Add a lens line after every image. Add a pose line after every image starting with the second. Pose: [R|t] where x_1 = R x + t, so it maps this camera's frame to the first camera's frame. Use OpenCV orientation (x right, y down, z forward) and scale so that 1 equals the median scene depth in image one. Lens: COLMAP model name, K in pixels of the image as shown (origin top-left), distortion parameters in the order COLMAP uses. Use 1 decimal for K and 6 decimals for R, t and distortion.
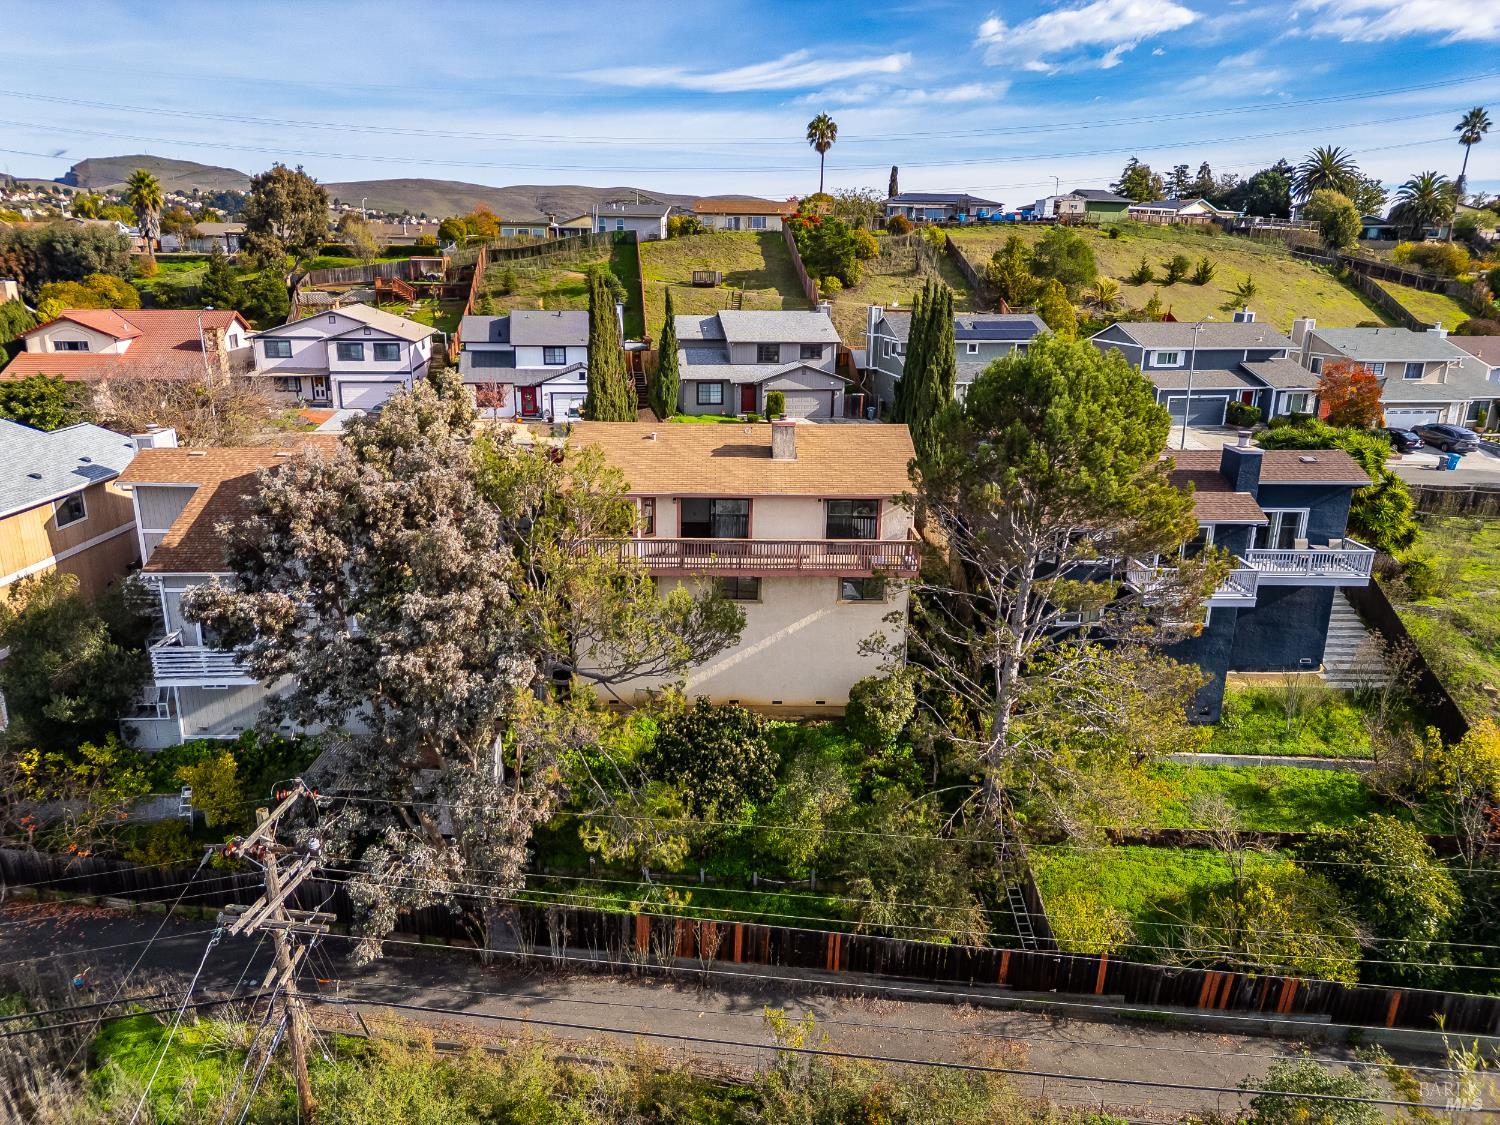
lens RADIAL K [[1045.1, 0, 750.0], [0, 1045.1, 562.5], [0, 0, 1]] dist [0.072840, -0.071770]
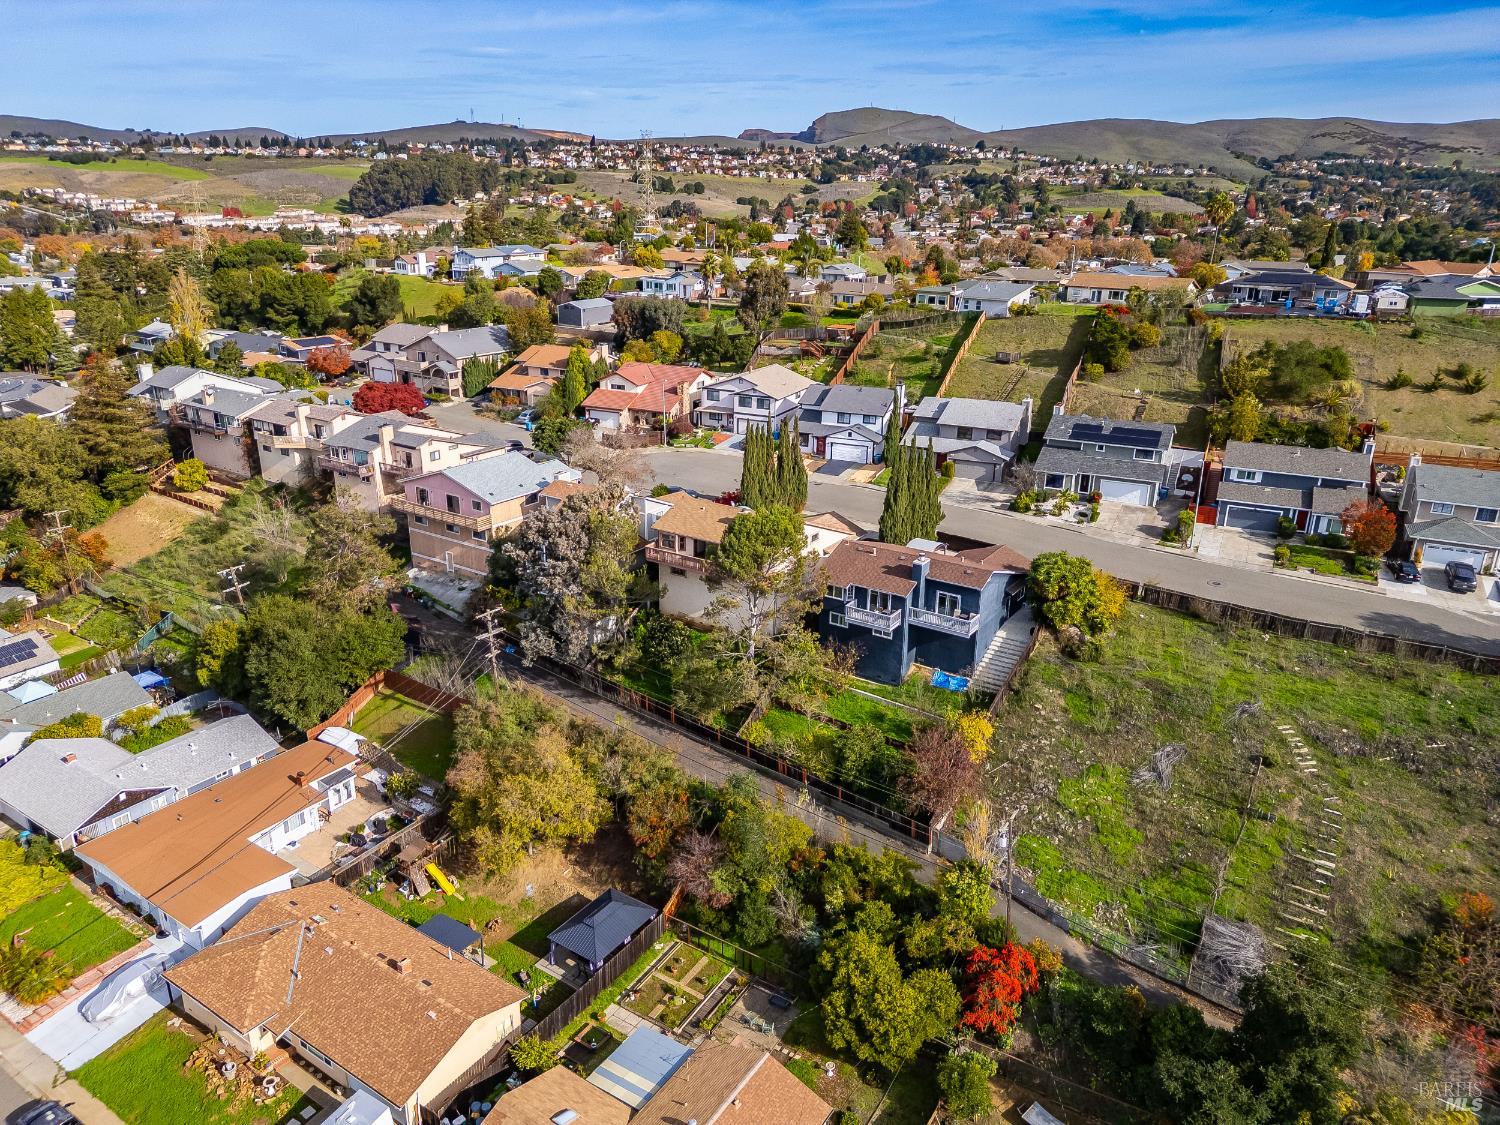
lens RADIAL K [[1045.1, 0, 750.0], [0, 1045.1, 562.5], [0, 0, 1]] dist [0.072840, -0.071770]
pose [[0.824655, 0.188192, -0.533412, 0.576508], [-0.157900, 0.982132, 0.102392, -0.117509], [0.543150, -0.000212, 0.839636, -0.416326]]
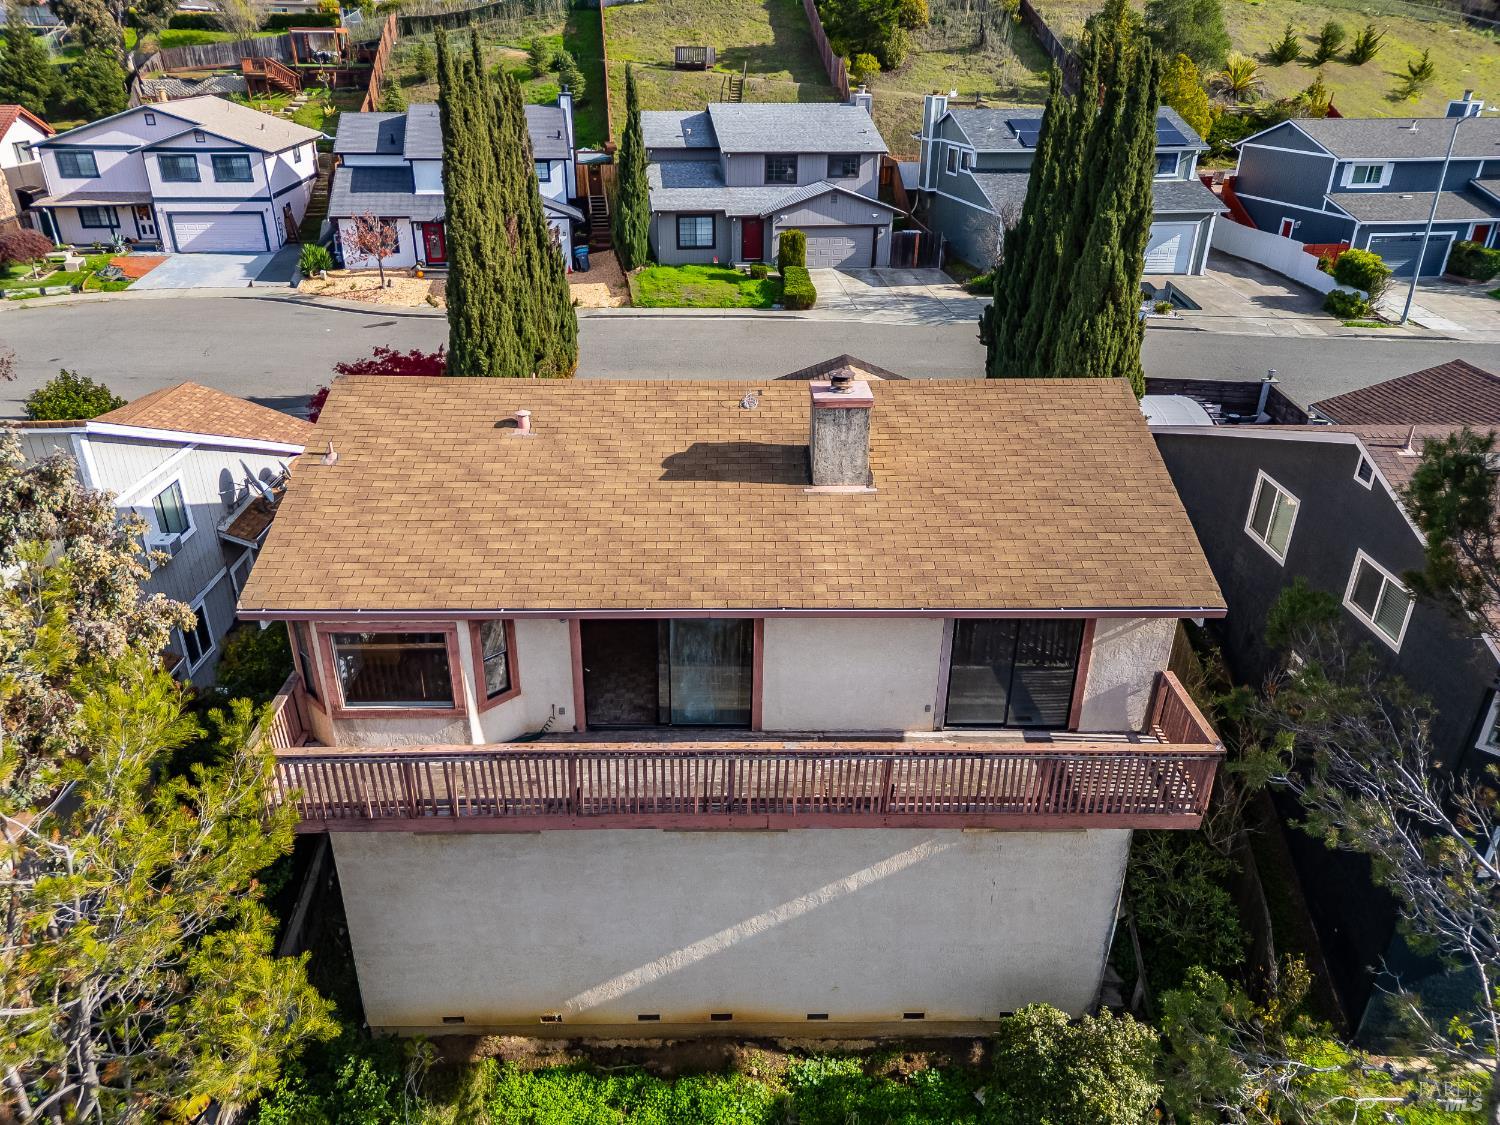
lens RADIAL K [[1054.4, 0, 750.0], [0, 1054.4, 562.5], [0, 0, 1]] dist [0.028702, -0.005514]
pose [[0.999988, -0.002144, -0.004370, -0.000320], [0.002858, 0.985351, 0.170517, -0.061851], [0.003941, -0.170527, 0.985345, 0.263829]]
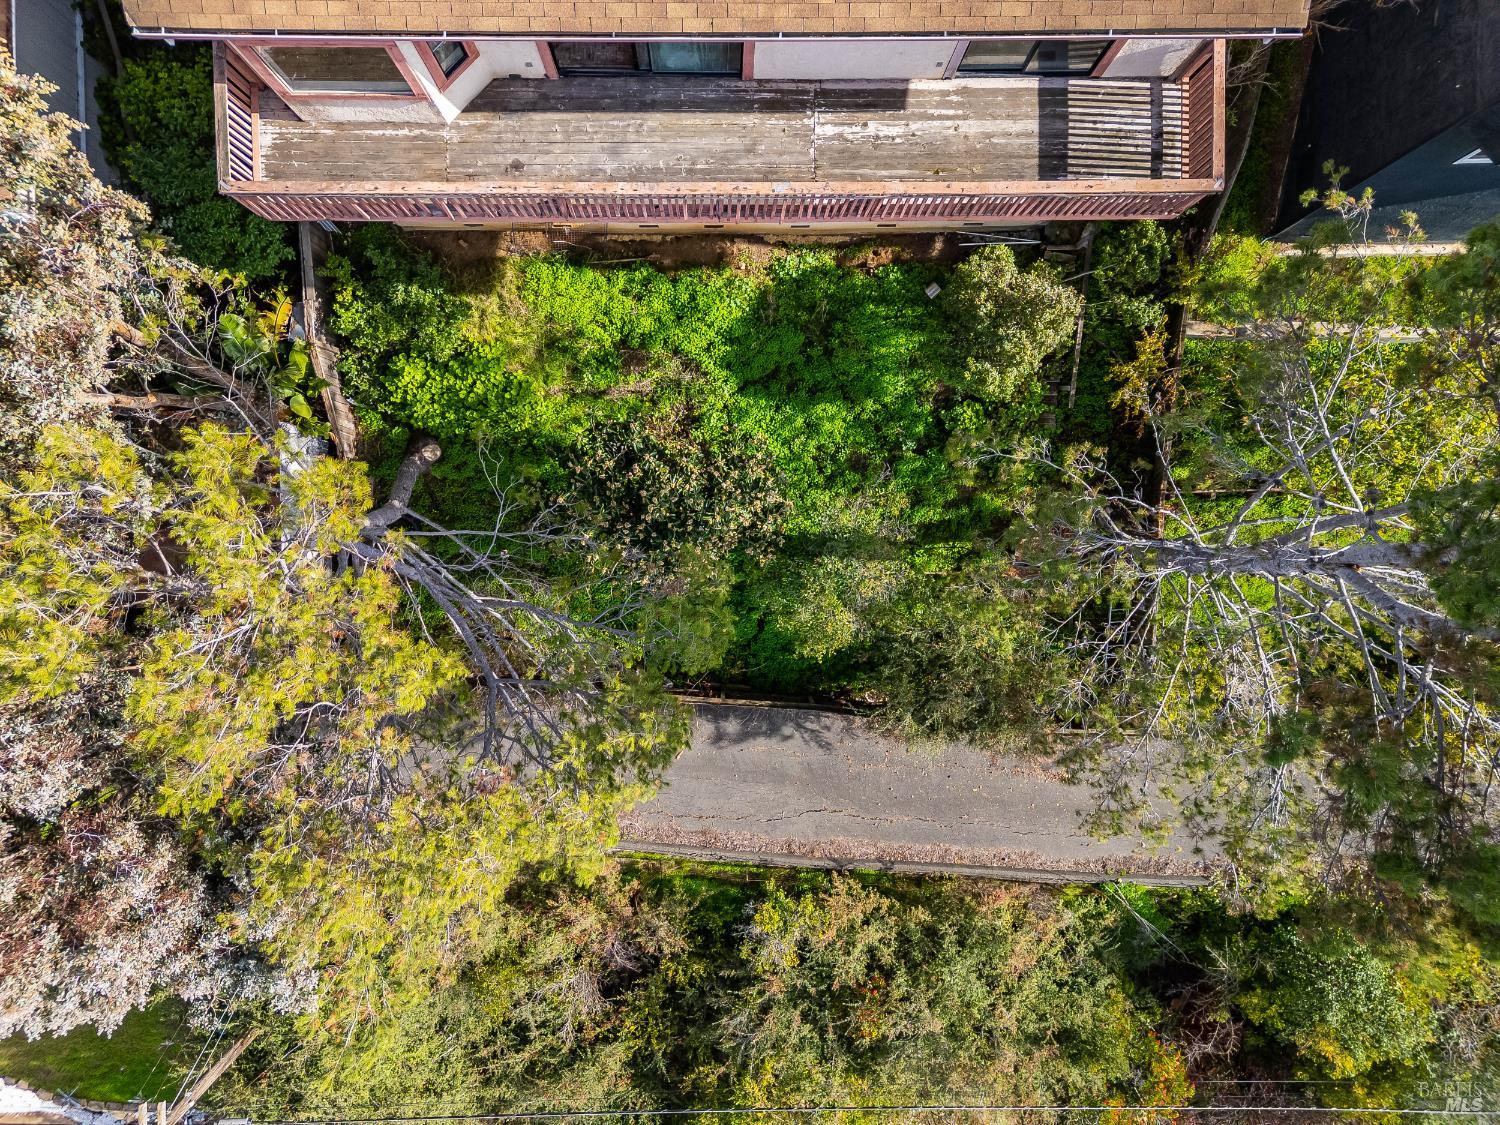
lens RADIAL K [[1045.1, 0, 750.0], [0, 1045.1, 562.5], [0, 0, 1]] dist [0.072840, -0.071770]
pose [[0.999800, 0.017958, 0.008757, 0.000164], [-0.013505, 0.284449, 0.958596, -0.137770], [0.014724, -0.958523, 0.284634, 0.316654]]
